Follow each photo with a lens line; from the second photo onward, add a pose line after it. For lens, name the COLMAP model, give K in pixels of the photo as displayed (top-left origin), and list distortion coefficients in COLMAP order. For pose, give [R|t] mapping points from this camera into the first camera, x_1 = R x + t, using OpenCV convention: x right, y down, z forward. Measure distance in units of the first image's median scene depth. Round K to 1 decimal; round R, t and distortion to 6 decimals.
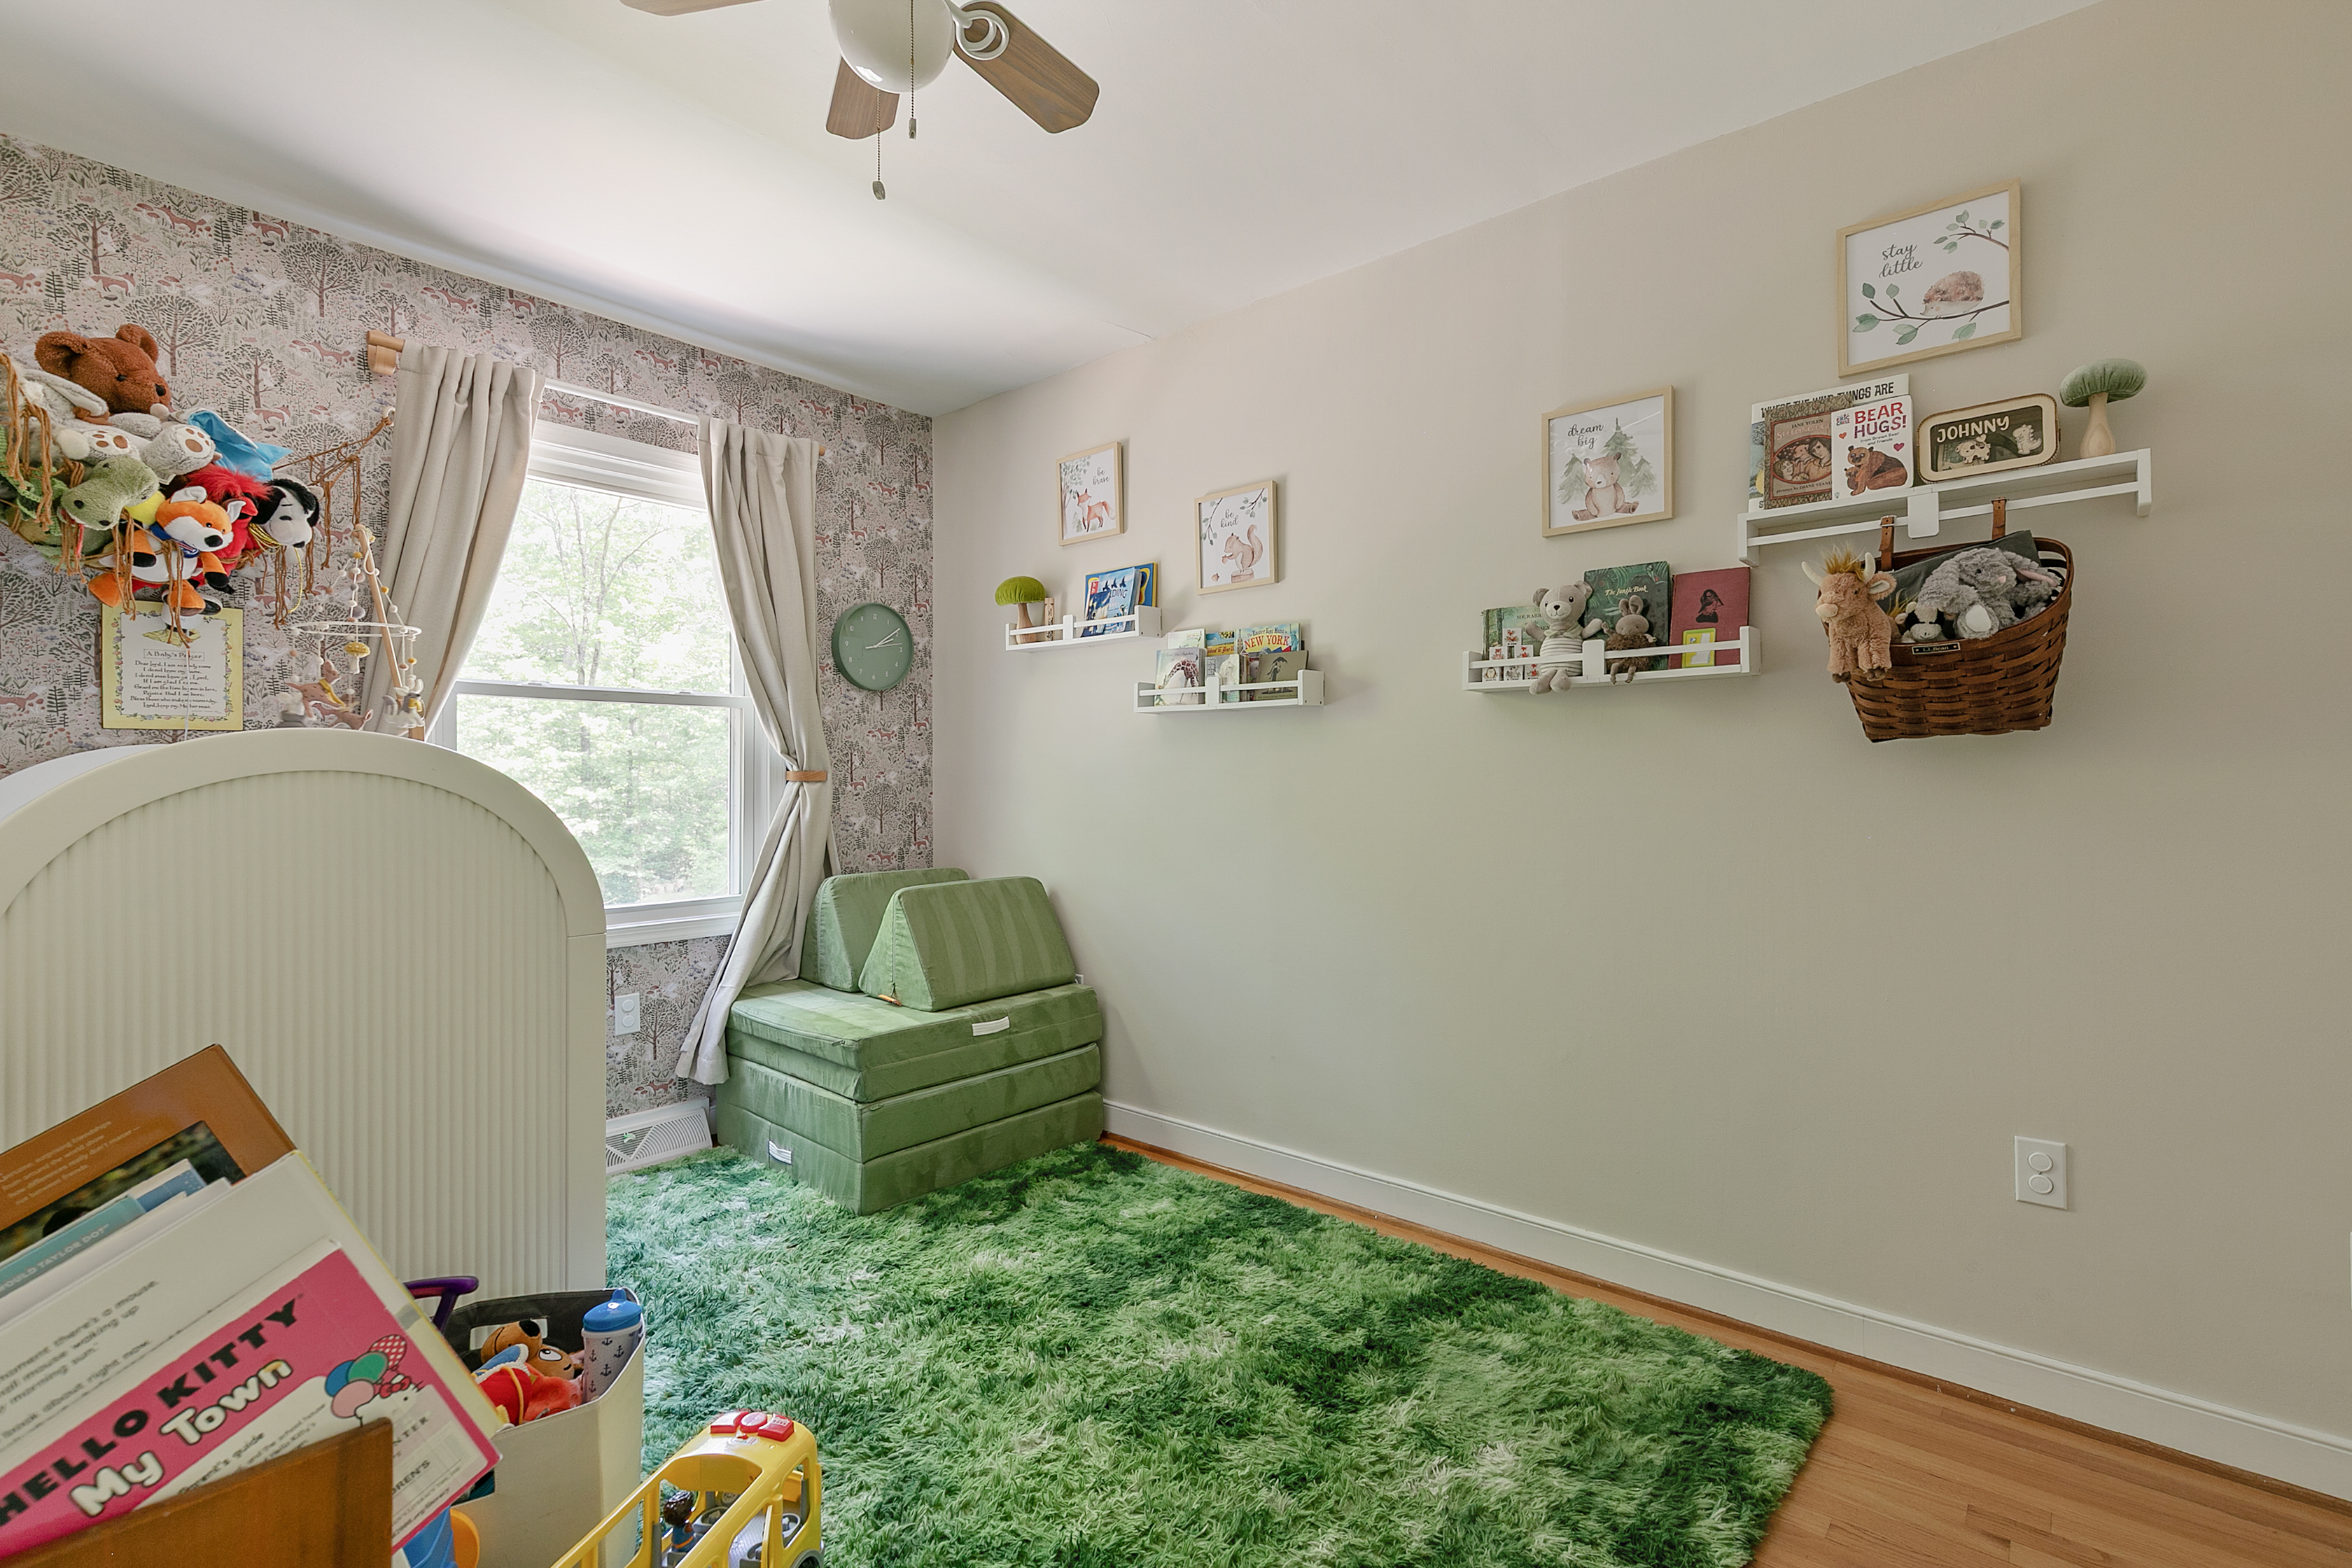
lens RADIAL K [[1075.1, 0, 1174.1], [0, 1075.1, 776.5], [0, 0, 1]] dist [0.002826, -0.000073]
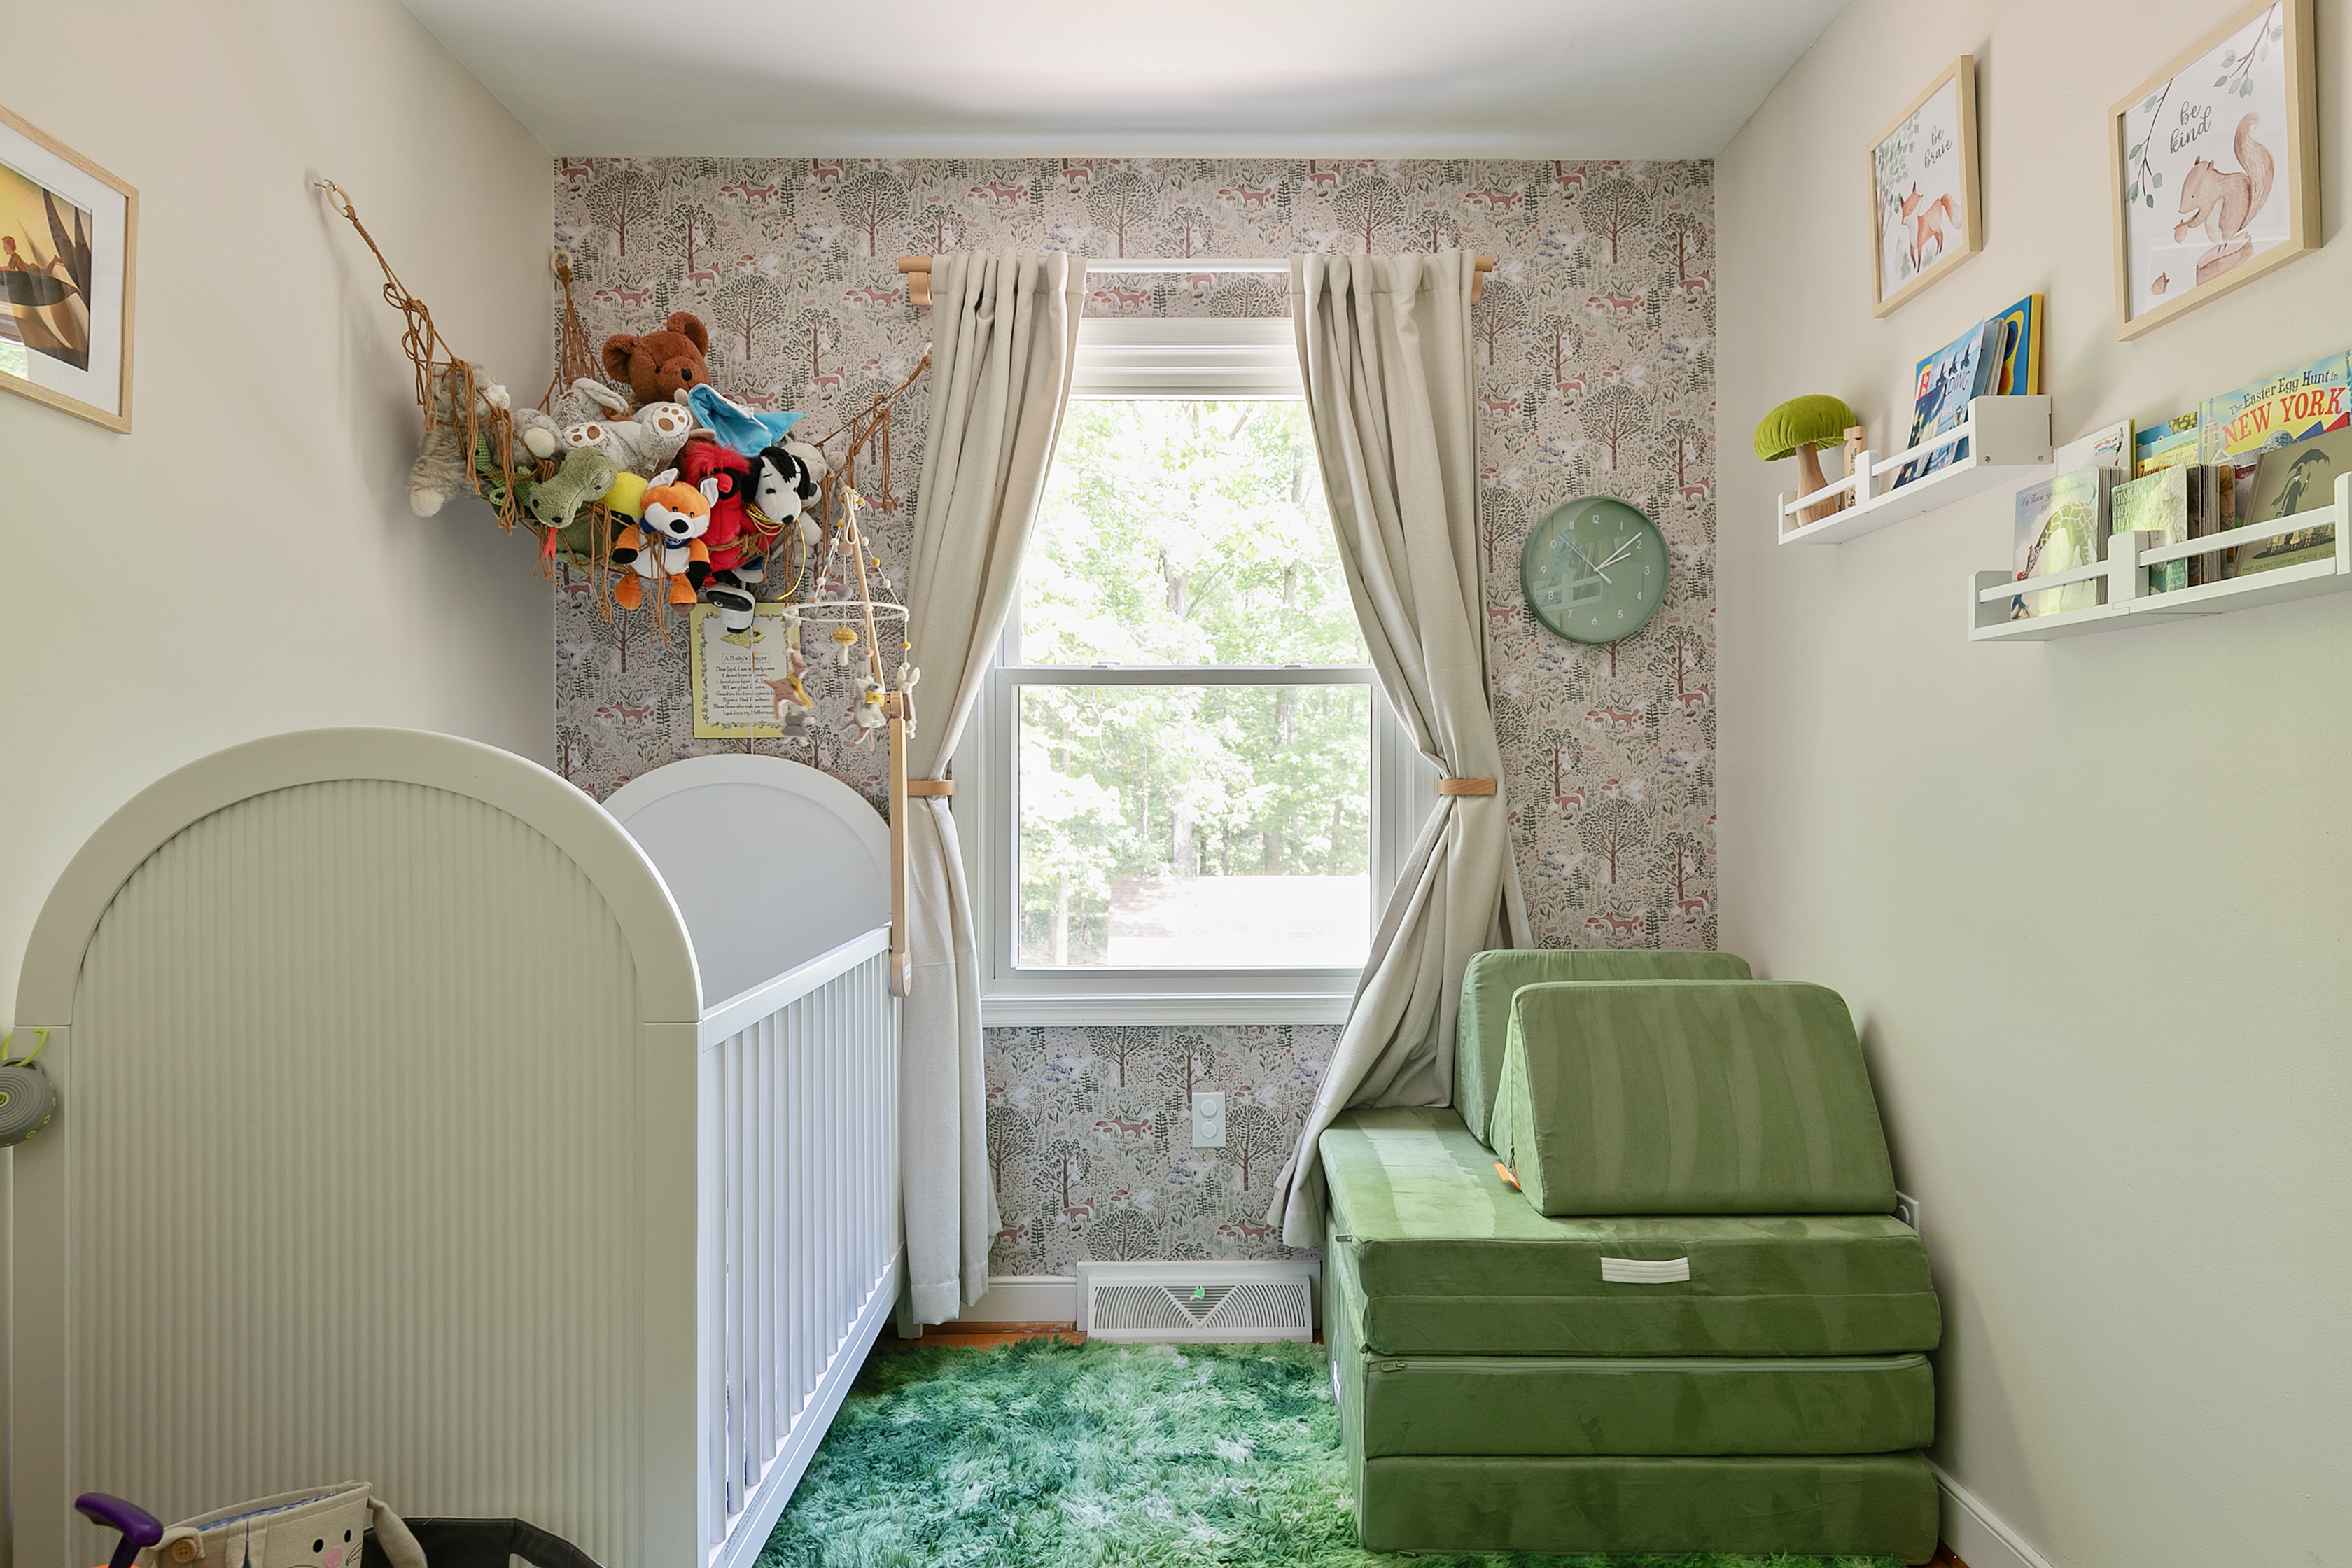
lens RADIAL K [[1405.0, 0, 1169.7], [0, 1405.0, 786.5], [0, 0, 1]] dist [0.000929, -0.005232]
pose [[0.660865, -0.003285, -0.750498, 0.180121], [0.000723, 0.999993, -0.003740, 0.002574], [0.750504, 0.001929, 0.660863, 0.369630]]
